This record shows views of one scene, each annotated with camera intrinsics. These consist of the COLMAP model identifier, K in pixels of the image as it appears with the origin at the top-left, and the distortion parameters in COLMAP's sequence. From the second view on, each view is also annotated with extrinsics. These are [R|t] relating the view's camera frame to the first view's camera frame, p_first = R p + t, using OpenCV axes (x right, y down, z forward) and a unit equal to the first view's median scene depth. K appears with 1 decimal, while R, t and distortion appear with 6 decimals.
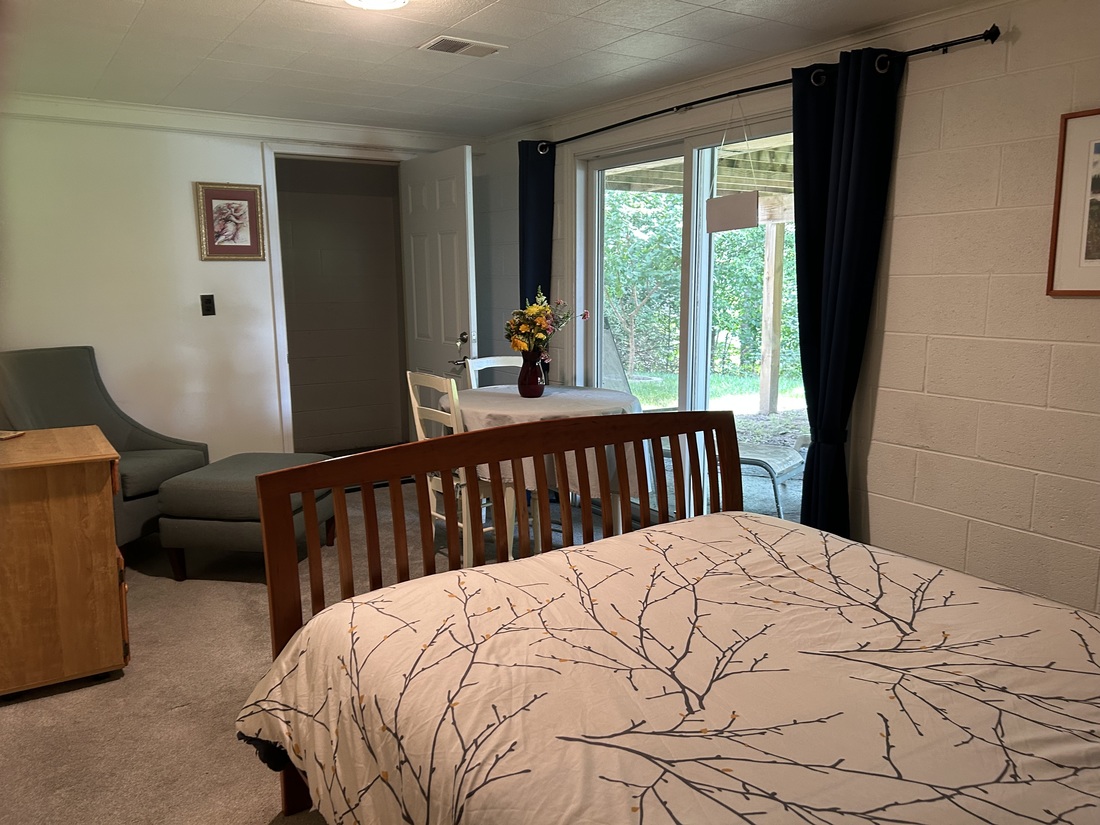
lens RADIAL K [[826.3, 0, 542.5], [0, 826.3, 420.2], [0, 0, 1]] dist [0.054930, -0.061616]
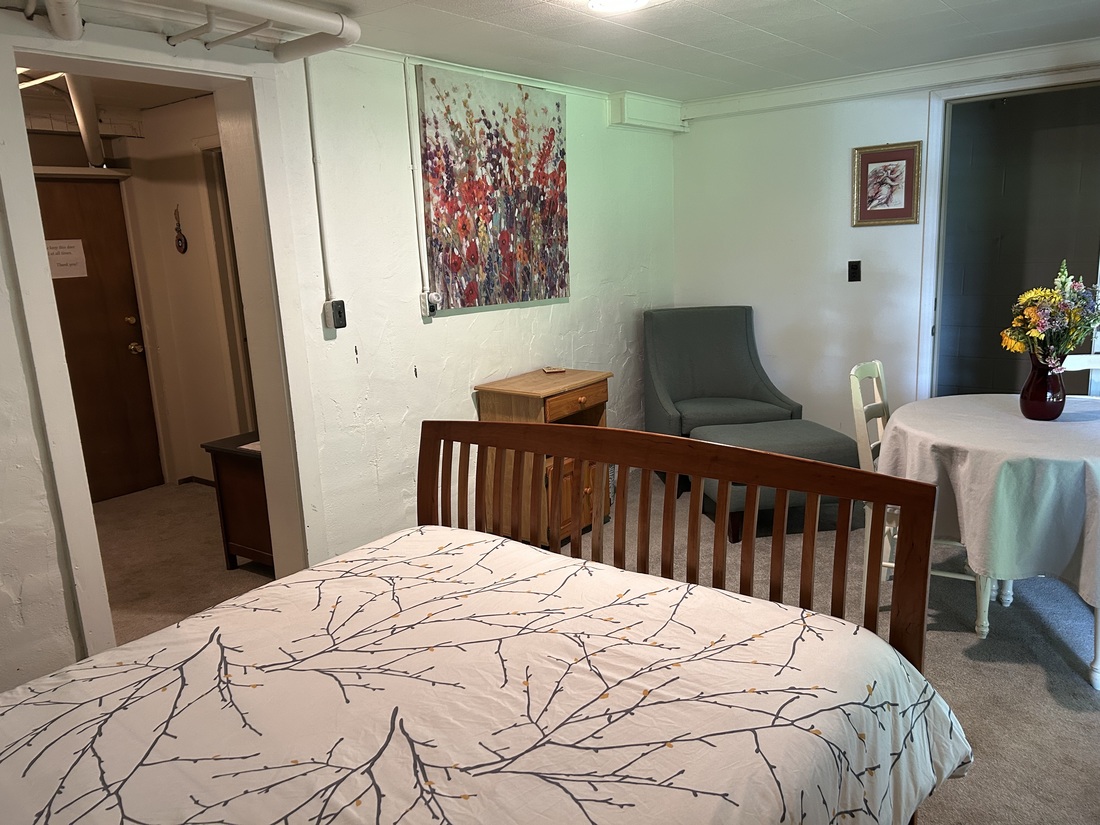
lens RADIAL K [[826.3, 0, 542.5], [0, 826.3, 420.2], [0, 0, 1]] dist [0.054930, -0.061616]
pose [[0.327156, 0.191312, -0.925402, 0.450350], [-0.115478, 0.980046, 0.161784, -0.081615], [0.937888, 0.053935, 0.342721, 0.312013]]
